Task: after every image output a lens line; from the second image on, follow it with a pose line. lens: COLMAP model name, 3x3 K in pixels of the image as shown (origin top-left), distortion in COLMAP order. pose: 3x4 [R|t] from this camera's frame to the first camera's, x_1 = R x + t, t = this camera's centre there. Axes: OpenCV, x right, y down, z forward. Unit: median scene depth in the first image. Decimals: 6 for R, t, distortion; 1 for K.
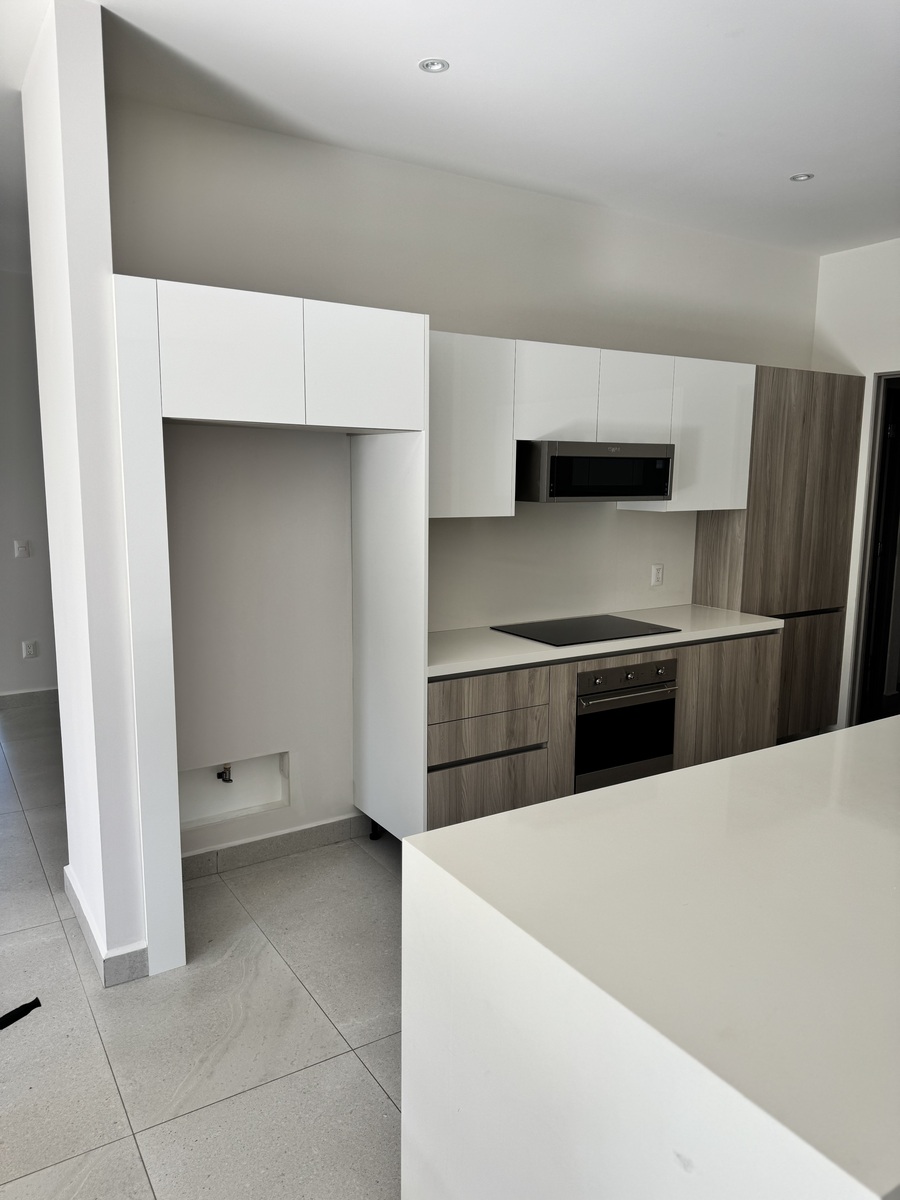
lens RADIAL K [[837.2, 0, 450.0], [0, 837.2, 600.0], [0, 0, 1]] dist [0.083493, -0.001317]
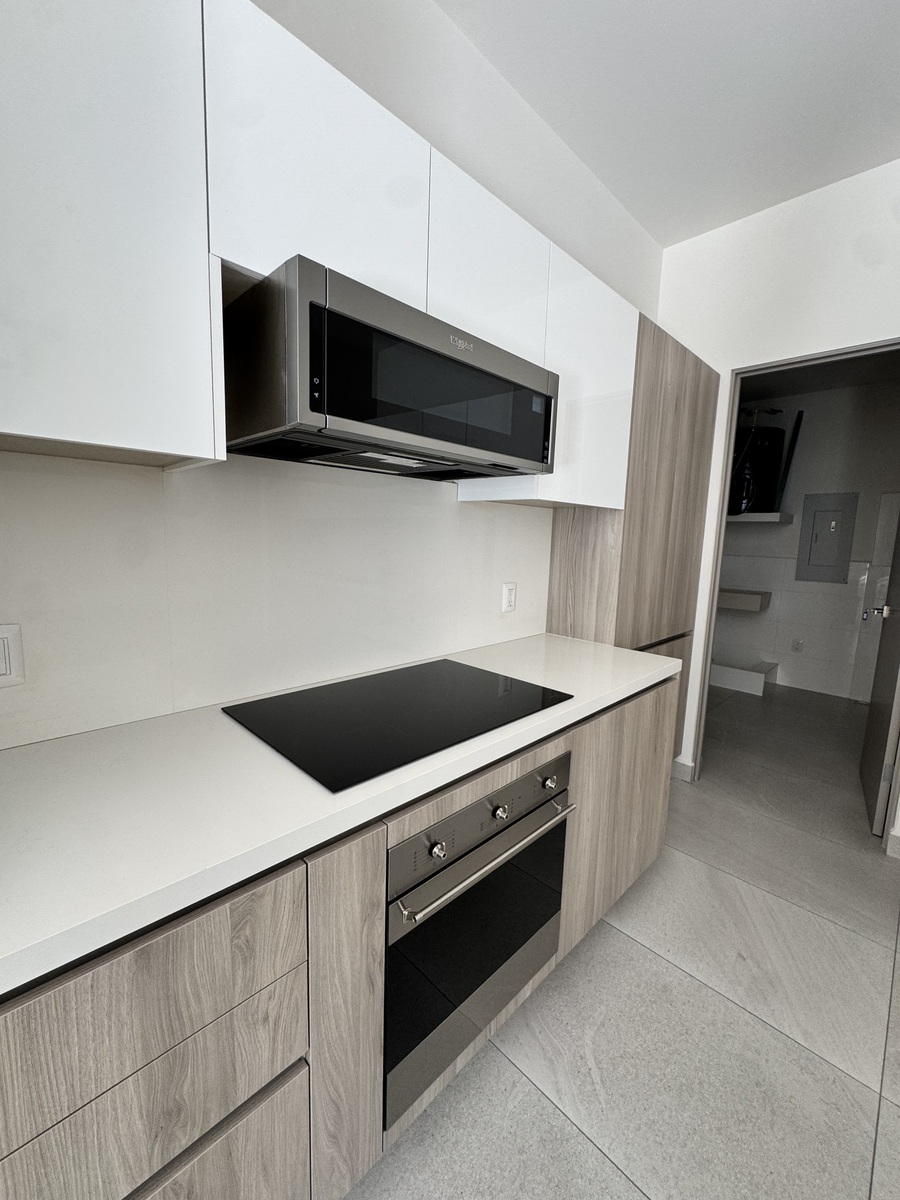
lens RADIAL K [[481.9, 0, 450.0], [0, 481.9, 600.0], [0, 0, 1]] dist [0.002648, 0.000189]
pose [[0.976052, -0.008172, 0.217382, 0.118541], [0.009885, 0.999928, -0.006791, -0.029044], [-0.217311, 0.008778, 0.976063, 0.685806]]
